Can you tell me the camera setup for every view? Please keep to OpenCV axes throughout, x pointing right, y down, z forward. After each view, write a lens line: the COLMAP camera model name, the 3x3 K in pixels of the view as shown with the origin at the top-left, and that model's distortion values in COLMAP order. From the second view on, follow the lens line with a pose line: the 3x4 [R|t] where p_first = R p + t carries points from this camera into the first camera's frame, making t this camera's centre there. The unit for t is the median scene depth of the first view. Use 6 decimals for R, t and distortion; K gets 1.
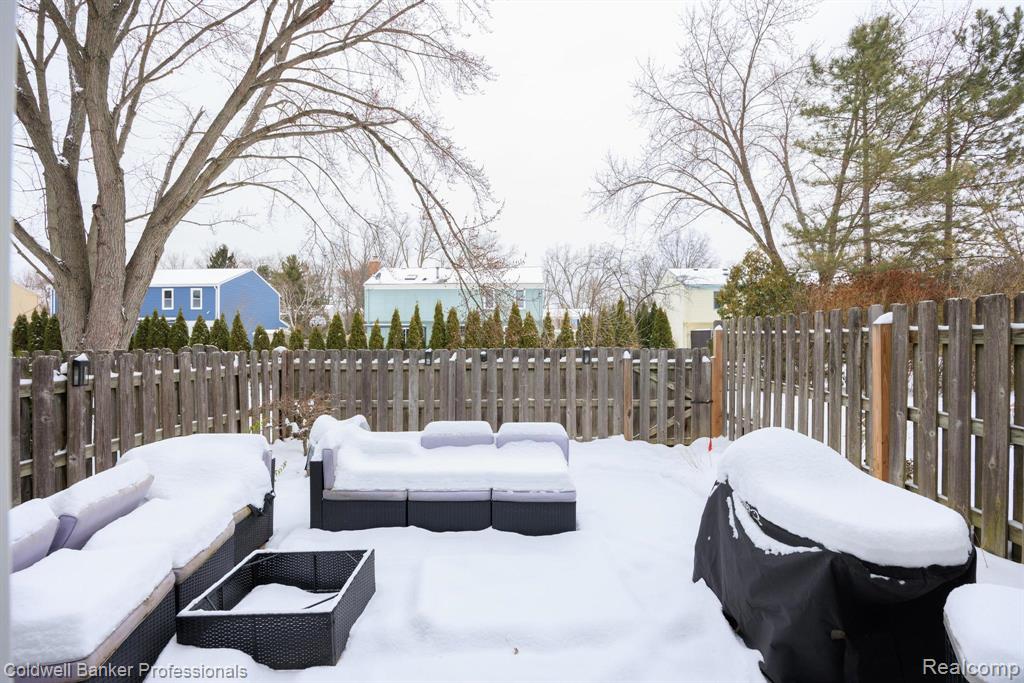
lens RADIAL K [[459.2, 0, 512.0], [0, 459.2, 342.9], [0, 0, 1]] dist [-0.015195, -0.000123]
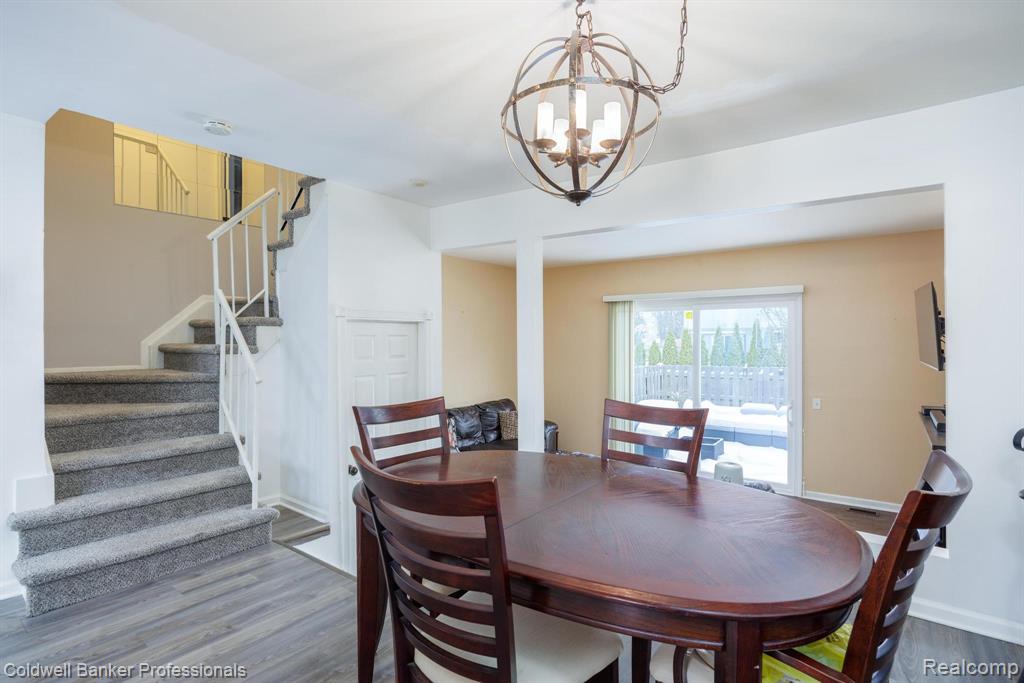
lens RADIAL K [[502.6, 0, 507.4], [0, 502.6, 339.4], [0, 0, 1]] dist [-0.006795, 0.000380]
pose [[0.807375, 0.001032, -0.590037, 0.209667], [-0.003971, 0.999985, -0.003685, -0.078452], [0.590025, 0.005318, 0.807368, -1.053849]]
